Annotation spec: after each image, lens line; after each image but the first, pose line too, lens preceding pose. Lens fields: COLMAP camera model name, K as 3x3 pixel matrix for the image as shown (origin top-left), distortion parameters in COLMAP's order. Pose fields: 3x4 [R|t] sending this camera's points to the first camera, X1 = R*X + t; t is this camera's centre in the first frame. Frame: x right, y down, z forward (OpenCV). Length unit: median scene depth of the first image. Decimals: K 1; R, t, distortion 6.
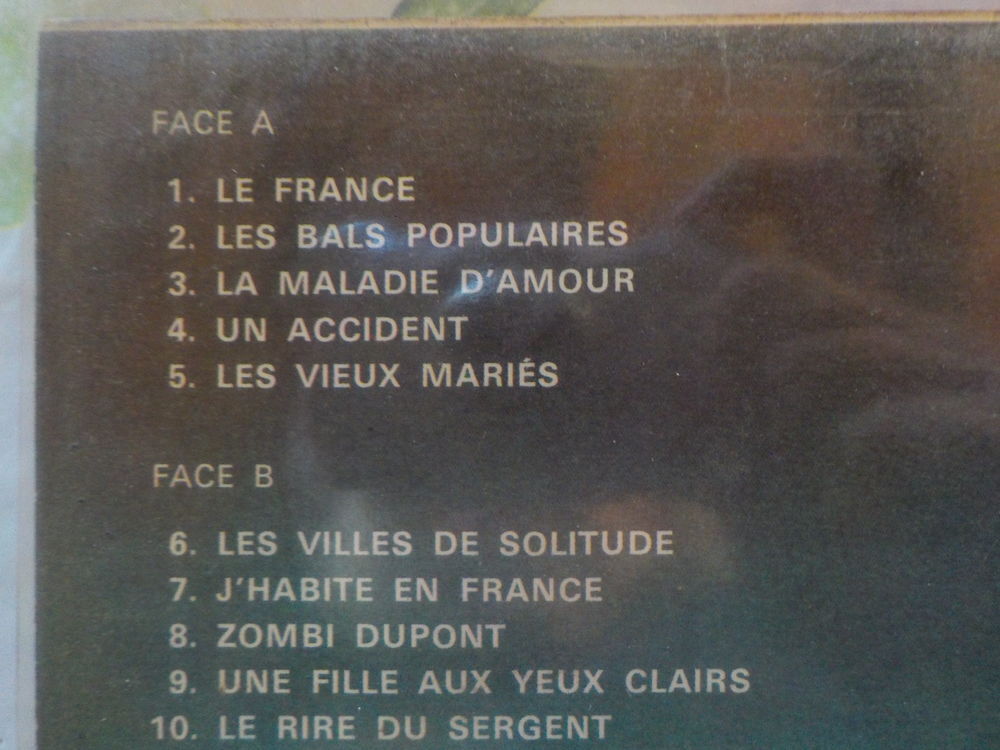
lens RADIAL K [[882.1, 0, 498.5], [0, 882.1, 374.0], [0, 0, 1]] dist [0.019303, -0.014989]
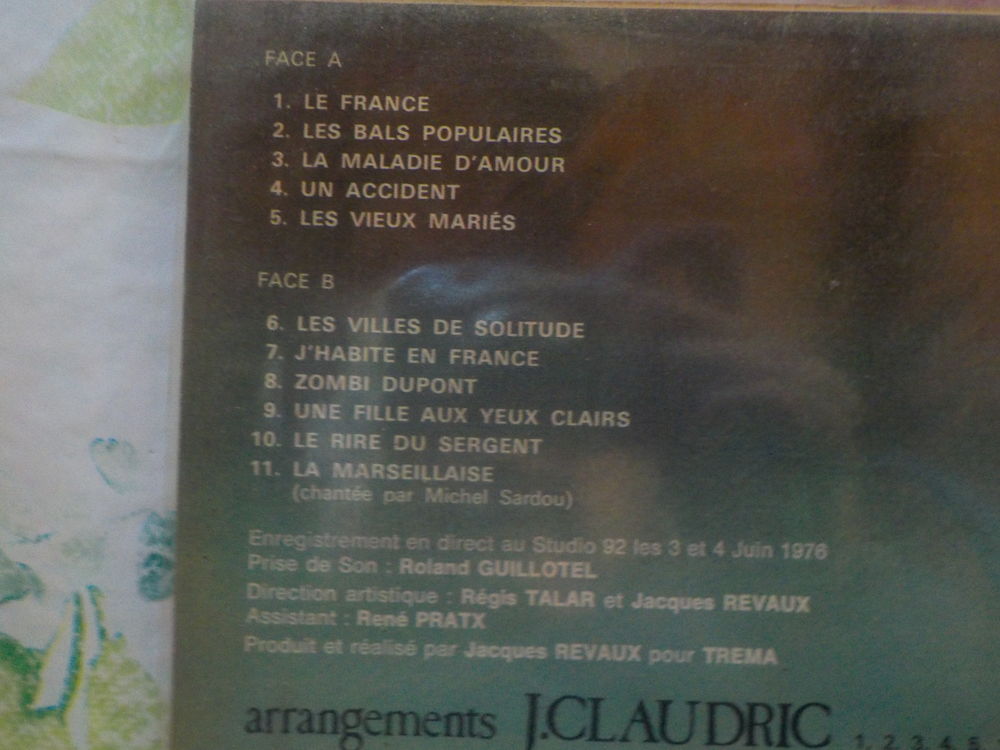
lens RADIAL K [[882.1, 0, 500.7], [0, 882.1, 376.5], [0, 0, 1]] dist [0.019303, -0.014989]
pose [[0.999505, 0.031407, 0.001722, 0.047309], [-0.031381, 0.999417, -0.013470, 0.298052], [-0.002144, 0.013409, 0.999908, -0.586665]]
